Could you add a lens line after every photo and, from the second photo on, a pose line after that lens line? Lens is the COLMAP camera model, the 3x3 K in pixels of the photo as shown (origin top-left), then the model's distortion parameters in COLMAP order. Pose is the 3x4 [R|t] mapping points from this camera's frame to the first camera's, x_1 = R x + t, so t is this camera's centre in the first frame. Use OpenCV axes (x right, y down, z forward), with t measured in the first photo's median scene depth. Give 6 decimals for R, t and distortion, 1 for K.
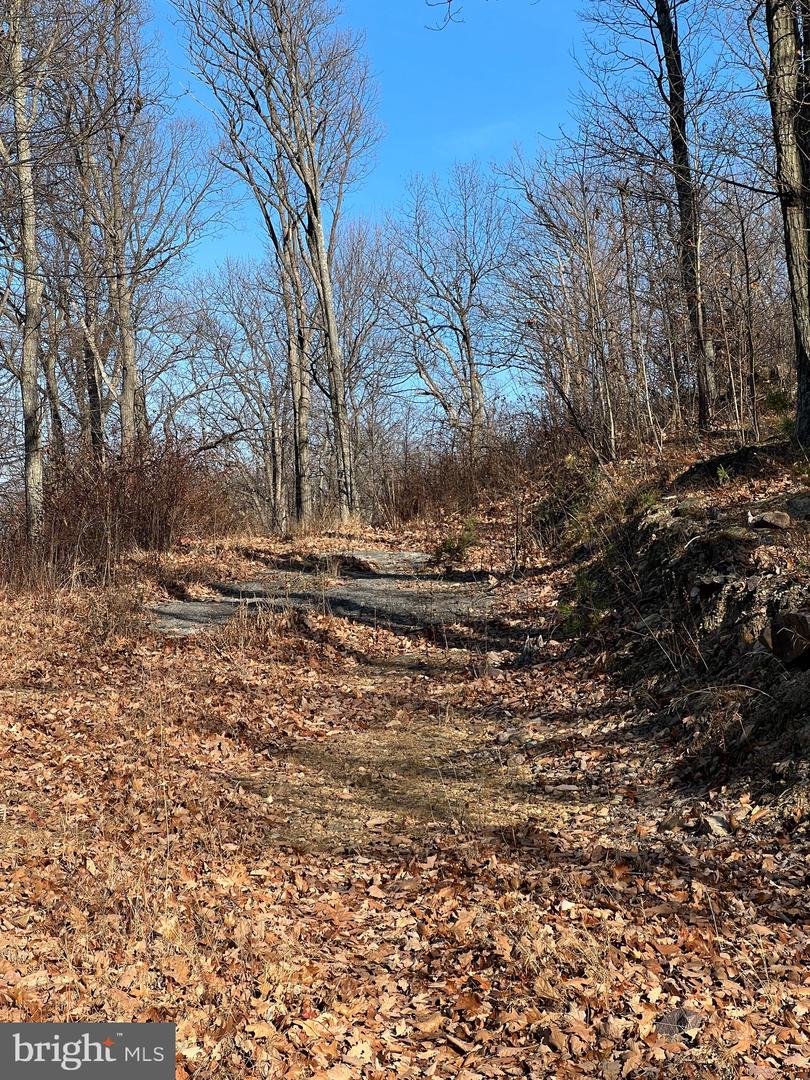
lens RADIAL K [[2487.5, 0, 405.0], [0, 2487.5, 540.0], [0, 0, 1]] dist [0.028798, 0.040191]
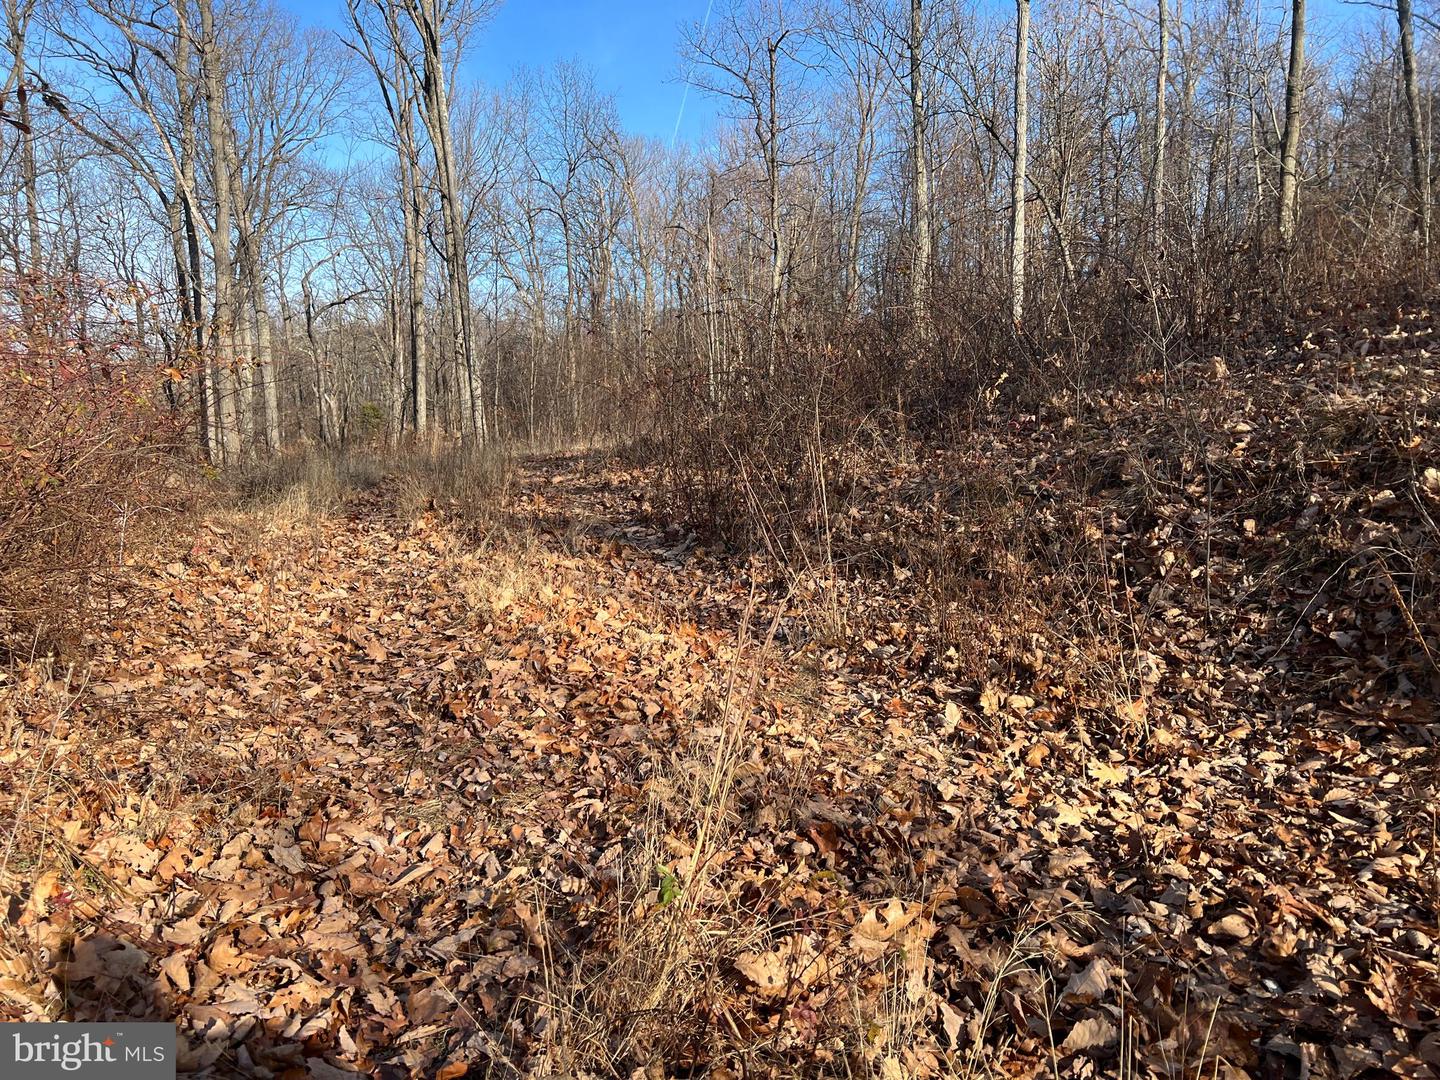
lens RADIAL K [[1074.6, 0, 720.0], [0, 1074.6, 540.0], [0, 0, 1]] dist [0.001858, 0.000220]
pose [[0.971501, 0.006667, 0.236941, -0.022418], [-0.045423, 0.986315, 0.158489, -0.016524], [-0.232642, -0.164735, 0.958509, 0.474924]]
